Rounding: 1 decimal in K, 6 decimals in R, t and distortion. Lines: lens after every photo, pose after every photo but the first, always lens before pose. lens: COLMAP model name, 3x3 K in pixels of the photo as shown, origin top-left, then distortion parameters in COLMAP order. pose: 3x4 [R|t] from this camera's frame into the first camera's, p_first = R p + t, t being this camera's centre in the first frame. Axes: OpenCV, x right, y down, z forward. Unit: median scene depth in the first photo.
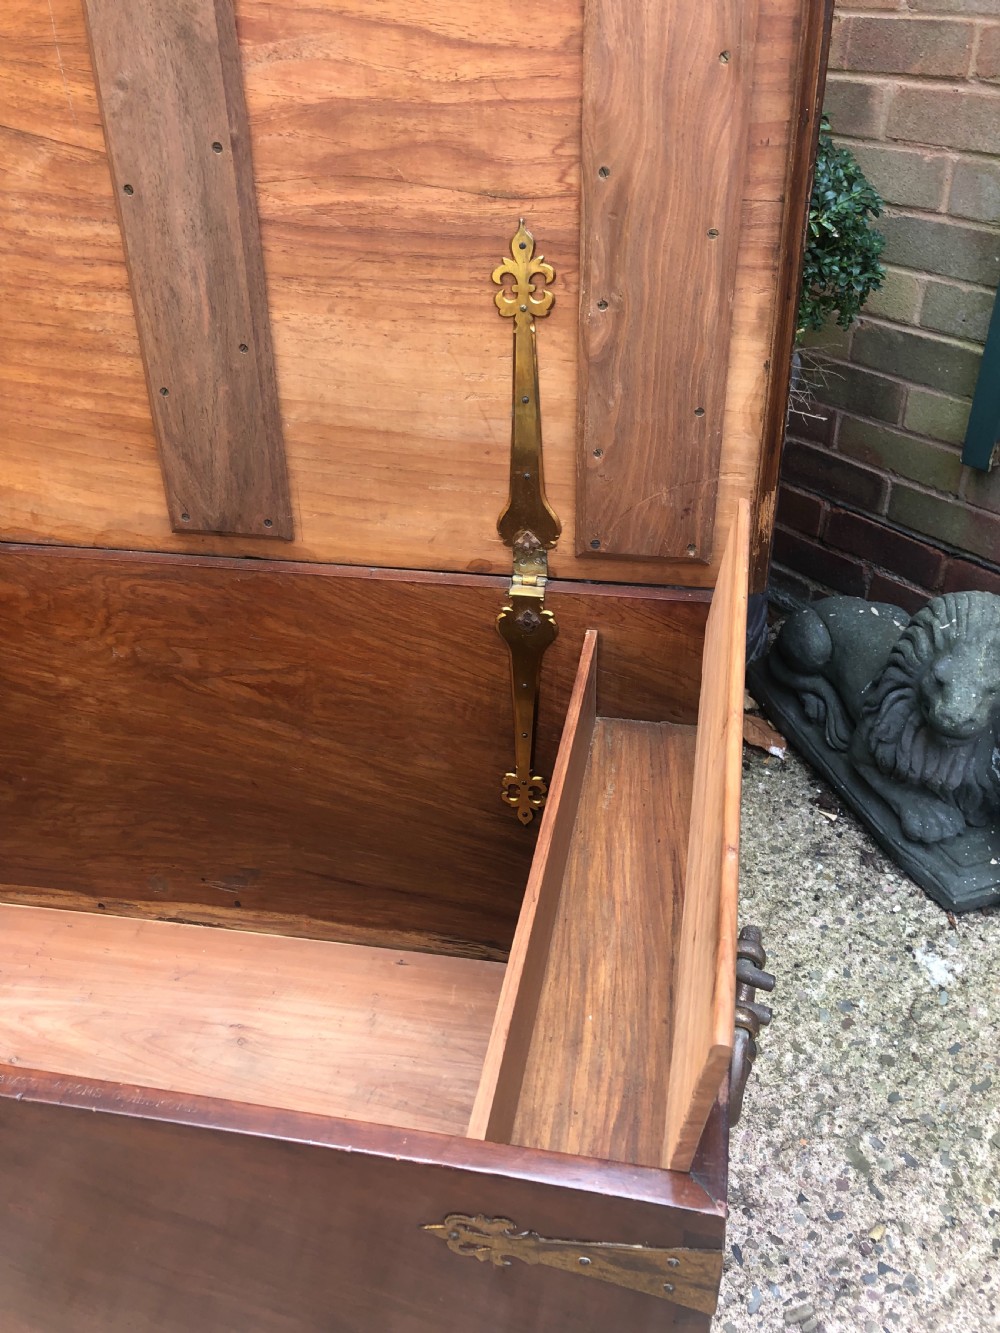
lens RADIAL K [[1125.7, 0, 524.6], [0, 1125.7, 656.6], [0, 0, 1]] dist [0.031400, -0.032384]
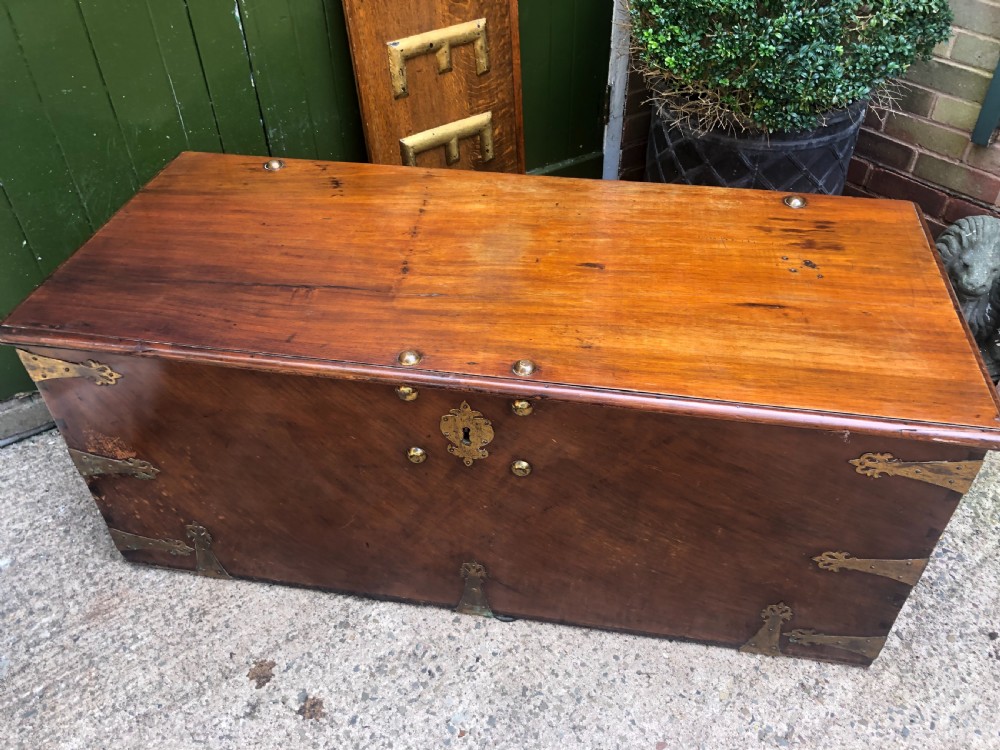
lens RADIAL K [[844.5, 0, 528.3], [0, 844.5, 373.2], [0, 0, 1]] dist [0.031400, -0.032384]
pose [[0.999394, 0.006161, 0.034248, -0.365434], [-0.009800, 0.994198, 0.107117, 0.053243], [-0.033389, -0.107388, 0.993656, -0.338425]]
